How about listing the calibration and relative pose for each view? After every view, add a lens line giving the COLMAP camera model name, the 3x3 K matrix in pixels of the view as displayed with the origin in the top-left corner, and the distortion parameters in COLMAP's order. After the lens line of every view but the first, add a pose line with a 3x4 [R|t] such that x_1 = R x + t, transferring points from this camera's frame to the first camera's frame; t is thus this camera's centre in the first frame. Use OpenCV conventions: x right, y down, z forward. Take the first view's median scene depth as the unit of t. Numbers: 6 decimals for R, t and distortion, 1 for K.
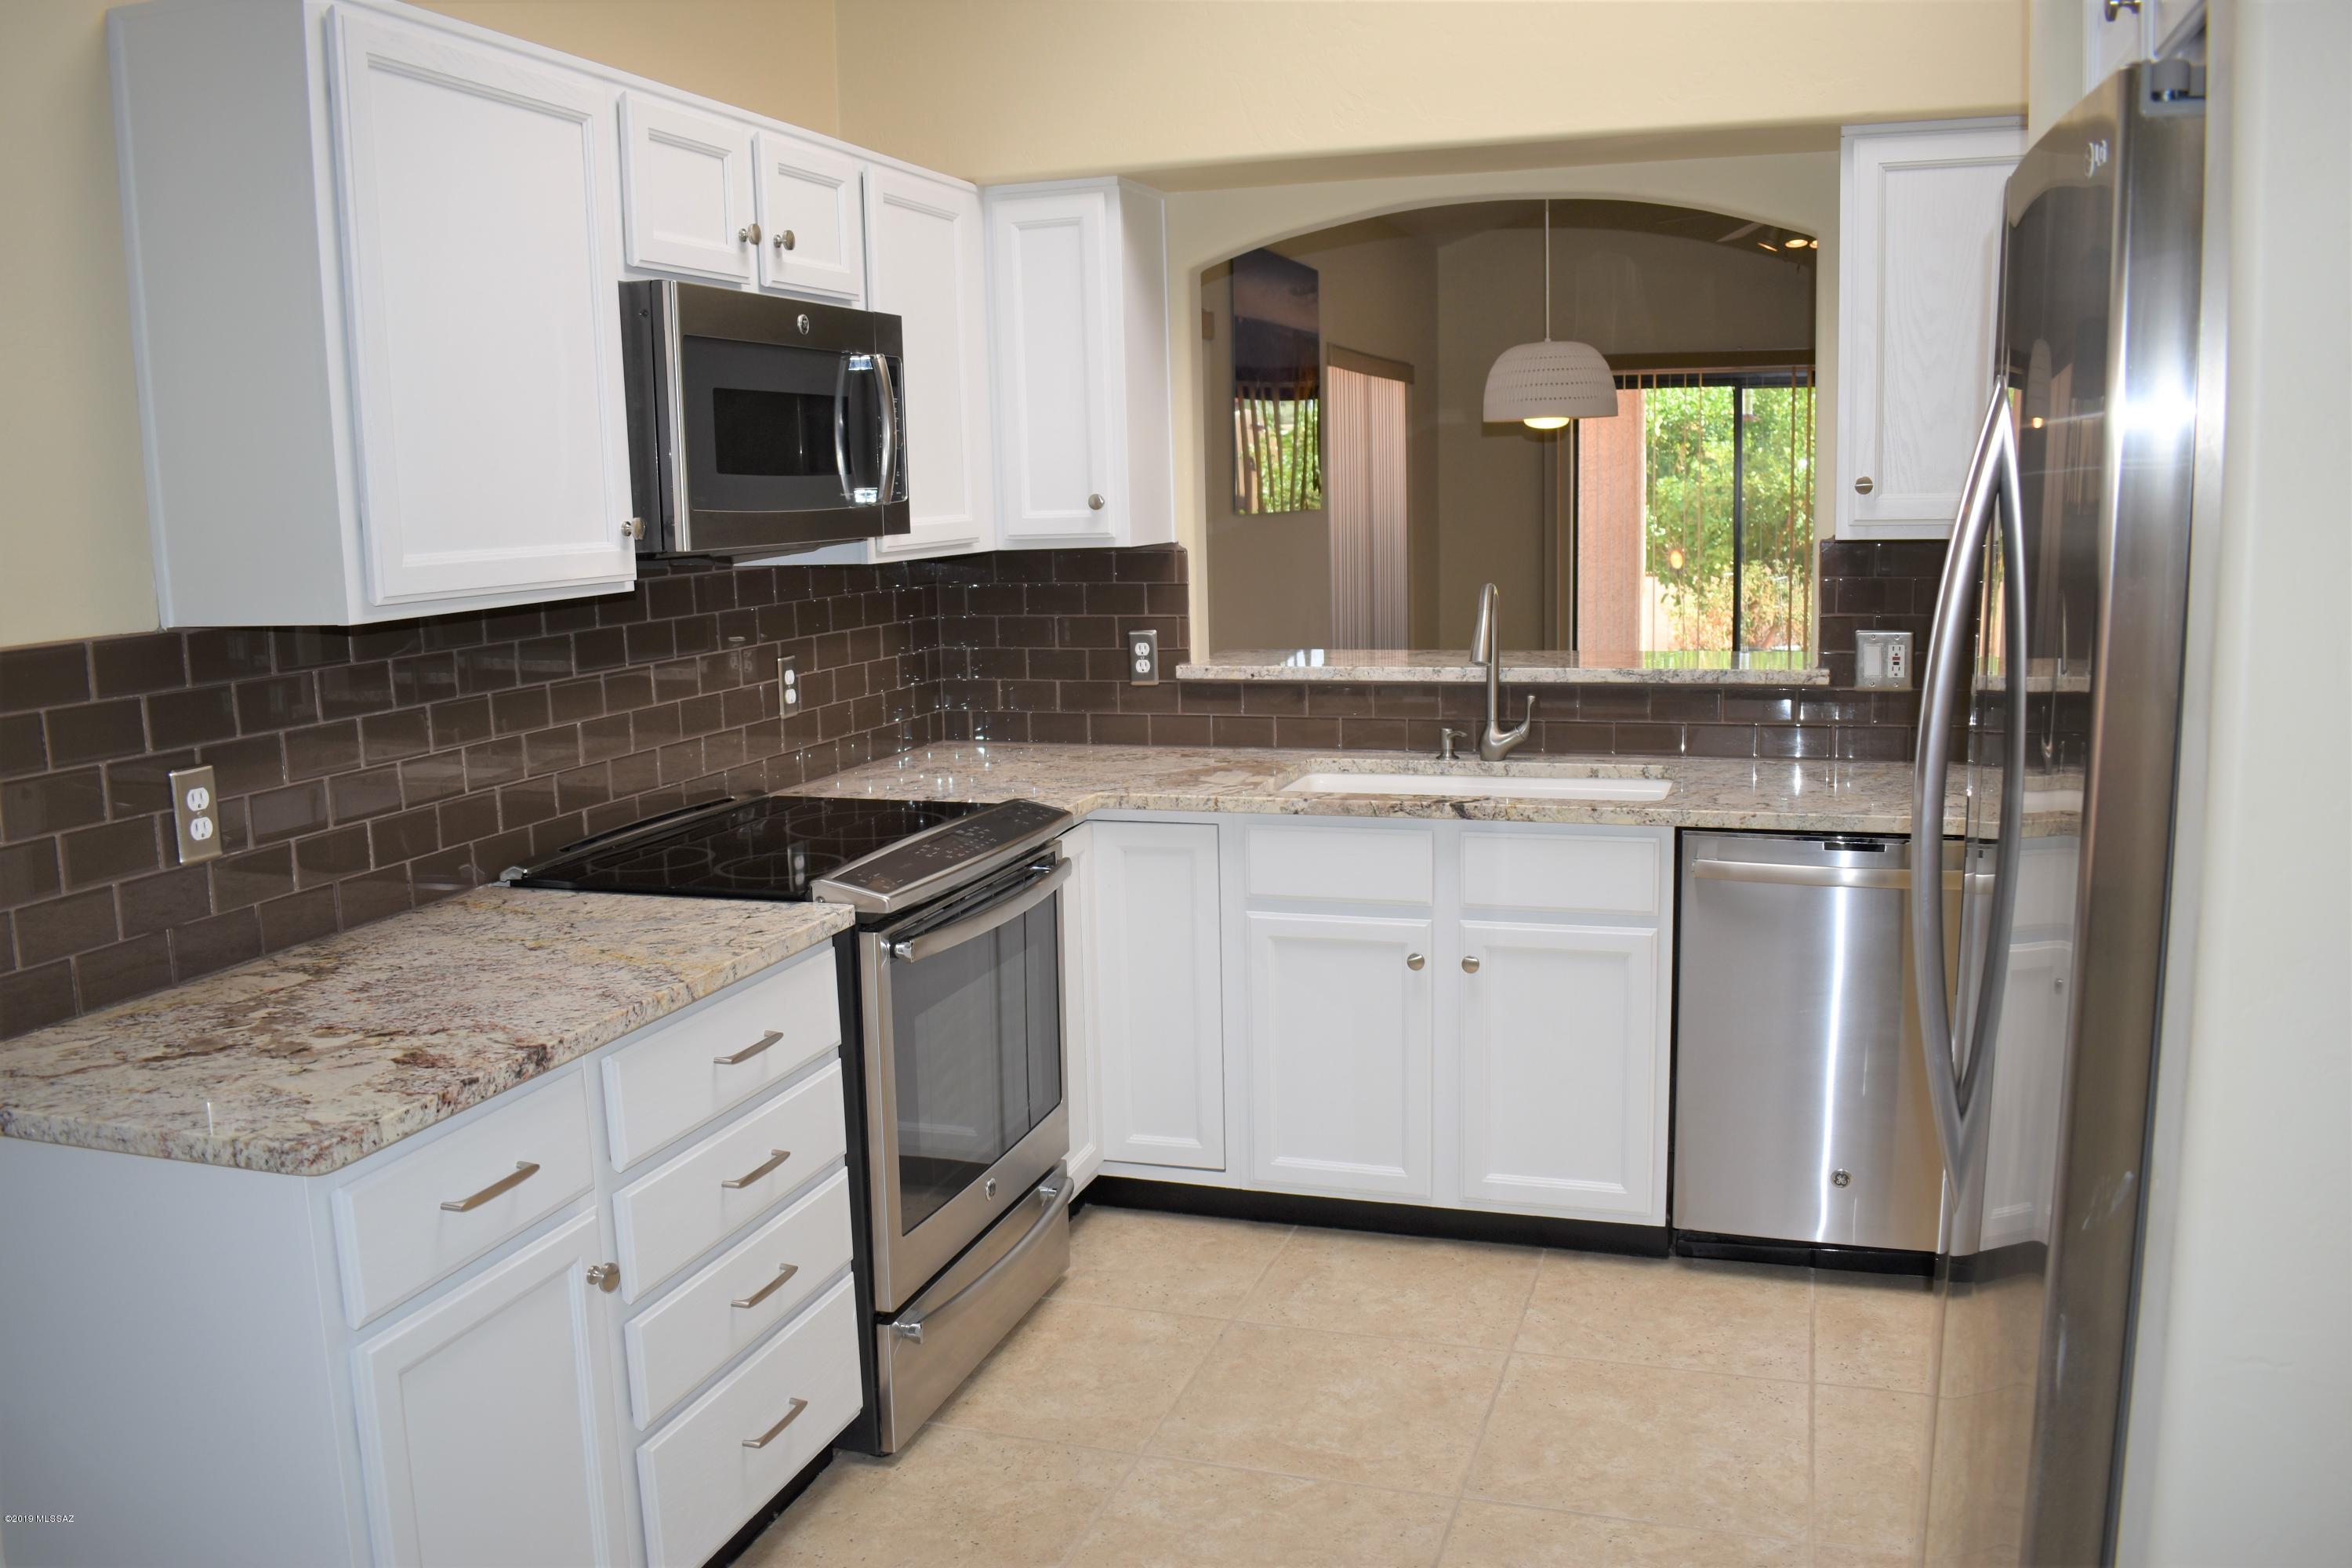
lens RADIAL K [[1848.1, 0, 1134.6], [0, 1848.1, 777.9], [0, 0, 1]] dist [-0.085787, 0.001760]
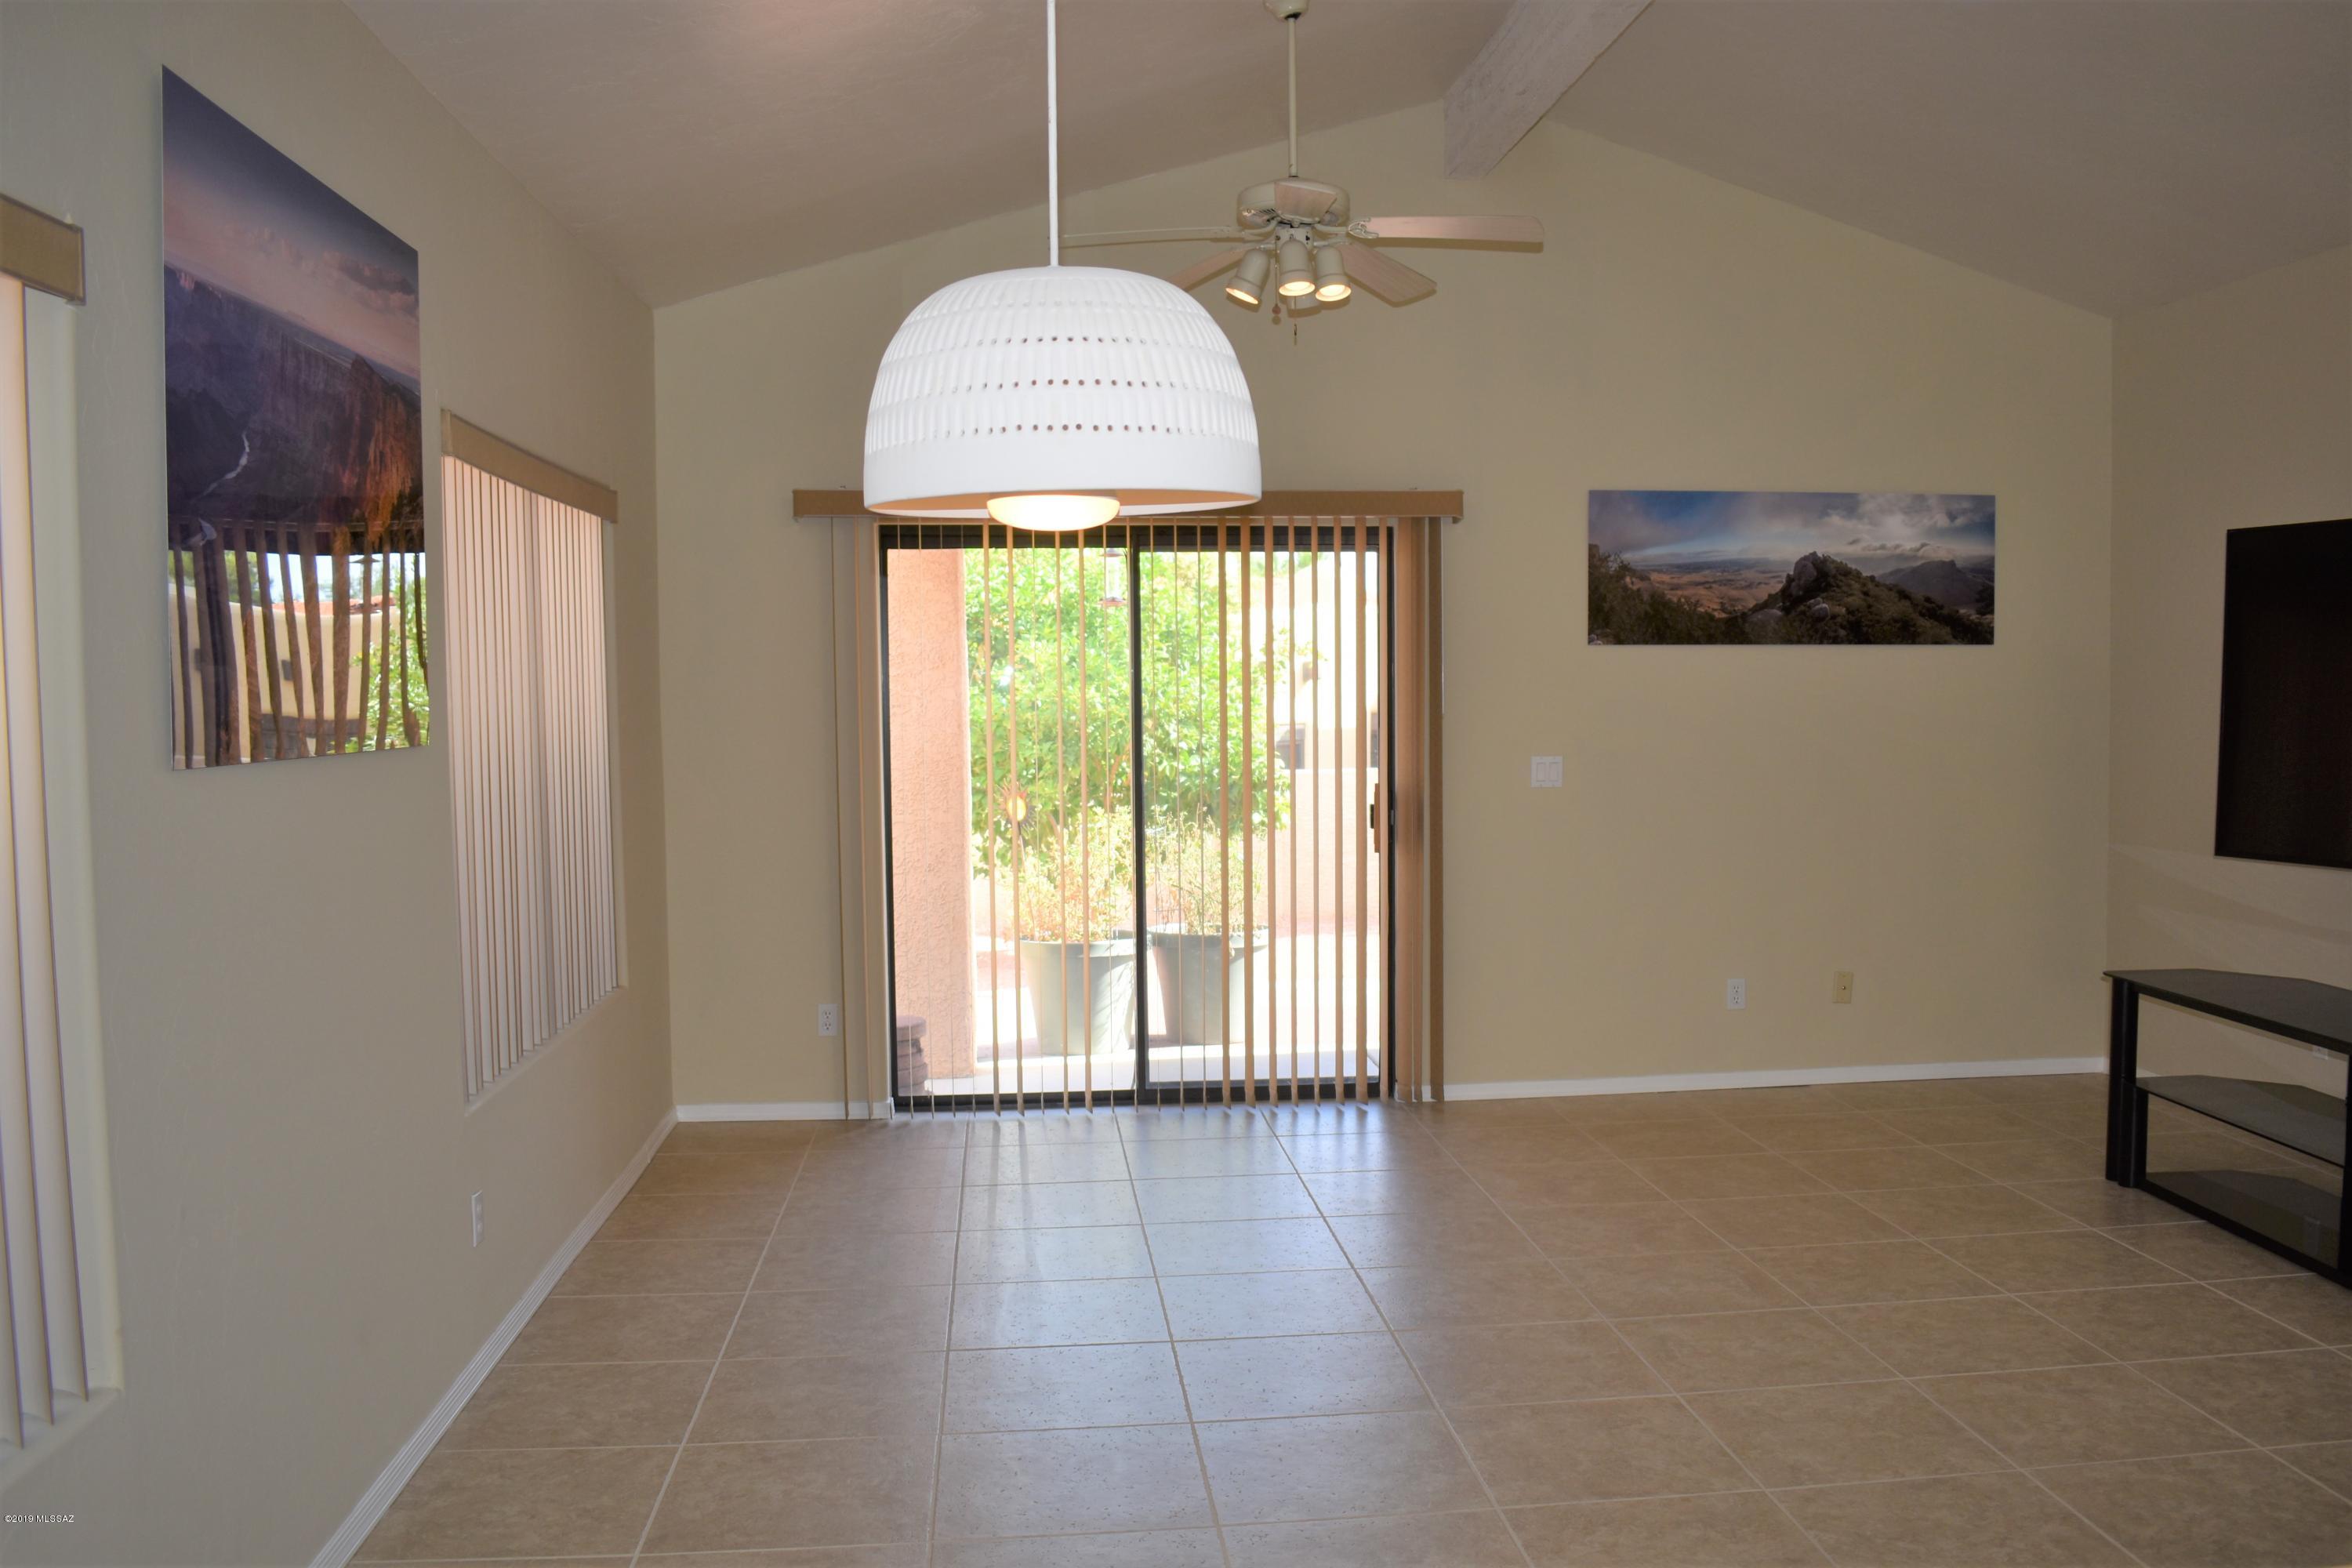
lens RADIAL K [[1848.1, 0, 1134.6], [0, 1848.1, 777.9], [0, 0, 1]] dist [-0.085787, 0.001760]
pose [[0.909751, -0.001498, 0.415151, 0.065199], [0.047773, 0.993728, -0.101103, -0.073750], [-0.412396, 0.111812, 0.904117, 0.452612]]
